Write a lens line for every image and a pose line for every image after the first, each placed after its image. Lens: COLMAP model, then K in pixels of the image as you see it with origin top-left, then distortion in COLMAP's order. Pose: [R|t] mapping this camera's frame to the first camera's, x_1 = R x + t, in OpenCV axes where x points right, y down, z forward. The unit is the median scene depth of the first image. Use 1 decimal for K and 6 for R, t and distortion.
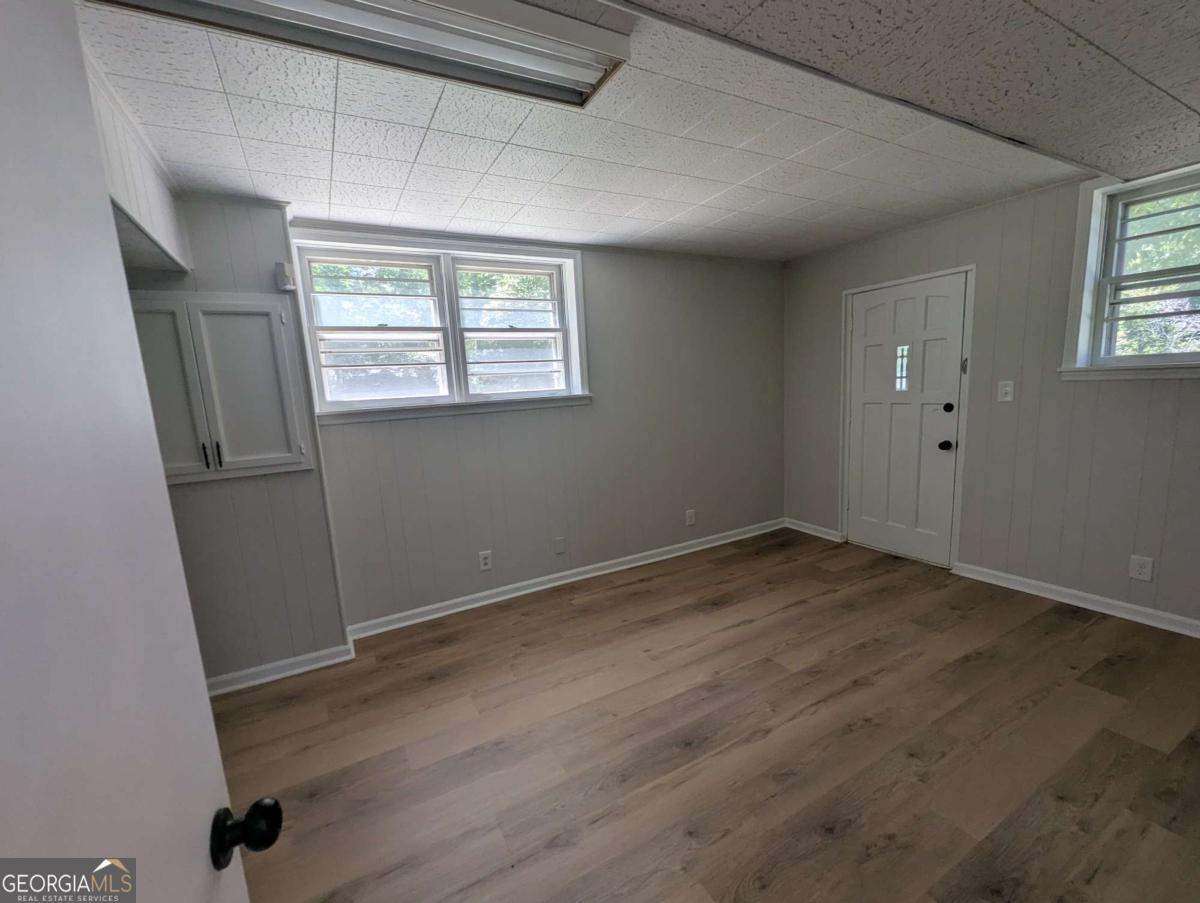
lens RADIAL K [[505.3, 0, 593.2], [0, 505.3, 465.4], [0, 0, 1]] dist [-0.000531, 0.006630]
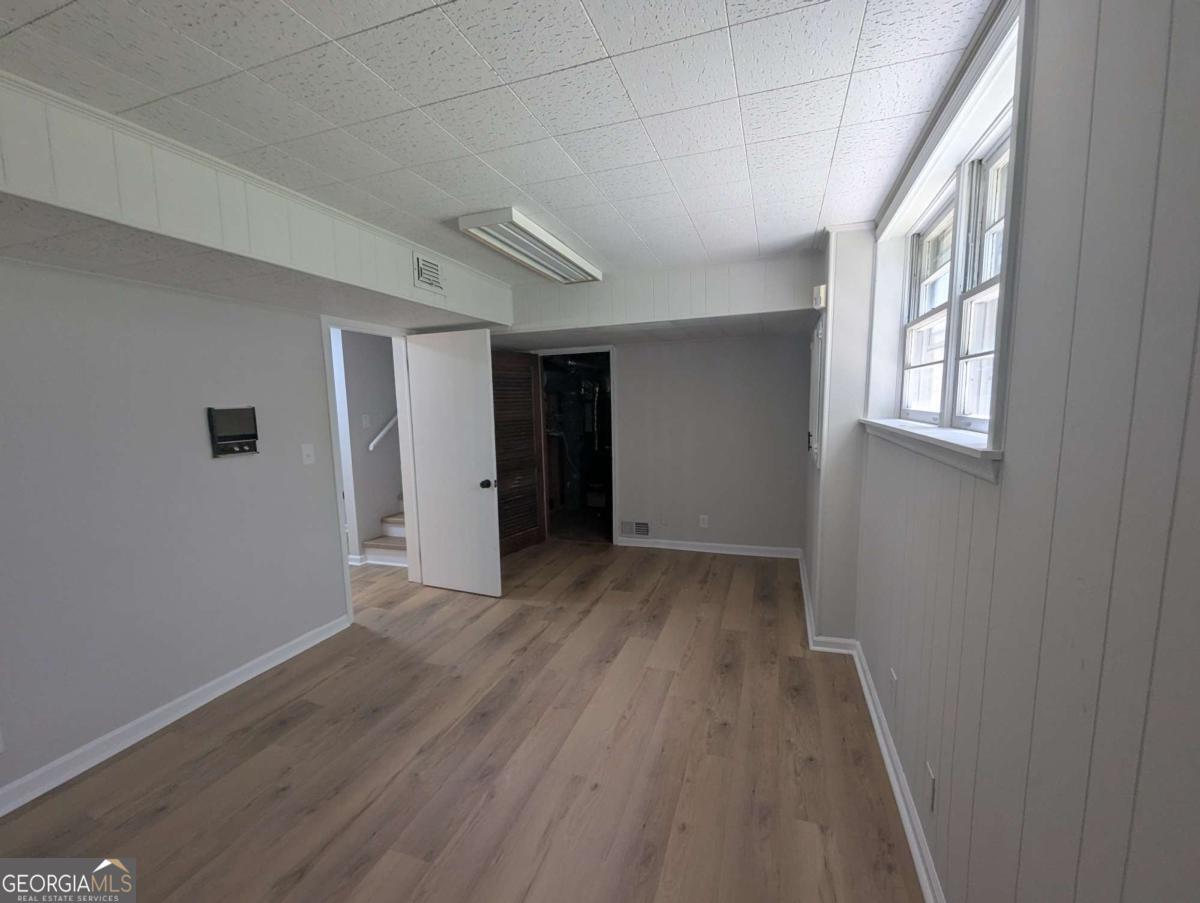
lens RADIAL K [[505.3, 0, 593.2], [0, 505.3, 465.4], [0, 0, 1]] dist [-0.000531, 0.006630]
pose [[-0.749742, 0.157205, -0.642786, 0.560951], [-0.038839, 0.959243, 0.279902, -0.305907], [0.660590, 0.234819, -0.713079, 1.577322]]
